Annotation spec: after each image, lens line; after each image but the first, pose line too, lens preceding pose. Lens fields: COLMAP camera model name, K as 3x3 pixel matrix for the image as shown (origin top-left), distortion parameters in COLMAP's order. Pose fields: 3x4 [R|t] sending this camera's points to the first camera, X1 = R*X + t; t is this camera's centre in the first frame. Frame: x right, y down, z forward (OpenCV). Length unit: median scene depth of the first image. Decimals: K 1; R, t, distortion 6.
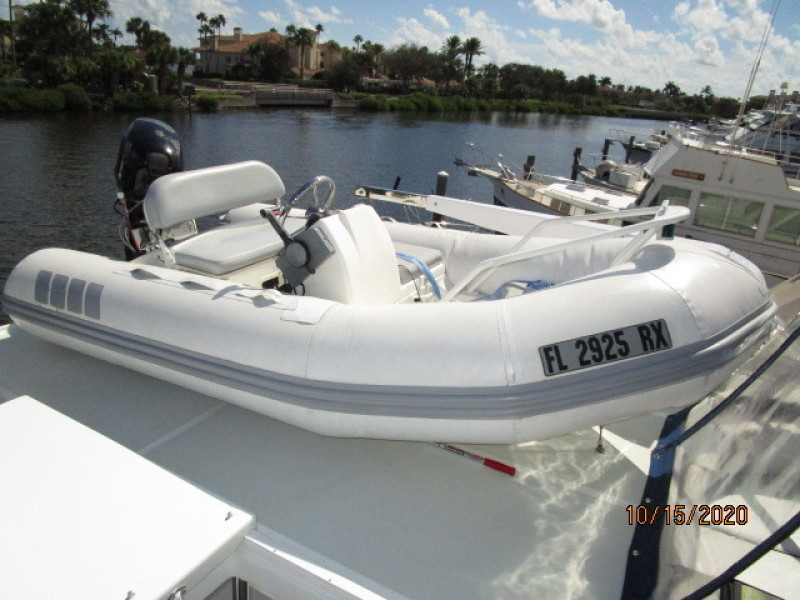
lens RADIAL K [[569.4, 0, 396.0], [0, 569.4, 300.8], [0, 0, 1]] dist [-0.039316, 0.020608]
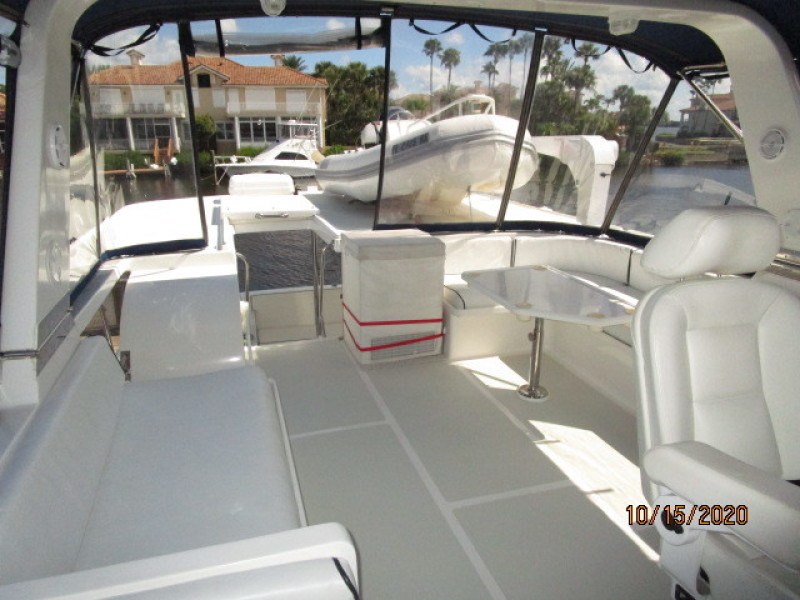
lens RADIAL K [[569.4, 0, 401.8], [0, 569.4, 304.1], [0, 0, 1]] dist [-0.039316, 0.020608]
pose [[0.713292, 0.136276, -0.687490, 0.188059], [-0.203295, 0.978972, -0.016870, 0.073755], [0.670735, 0.151796, 0.725998, -0.064362]]
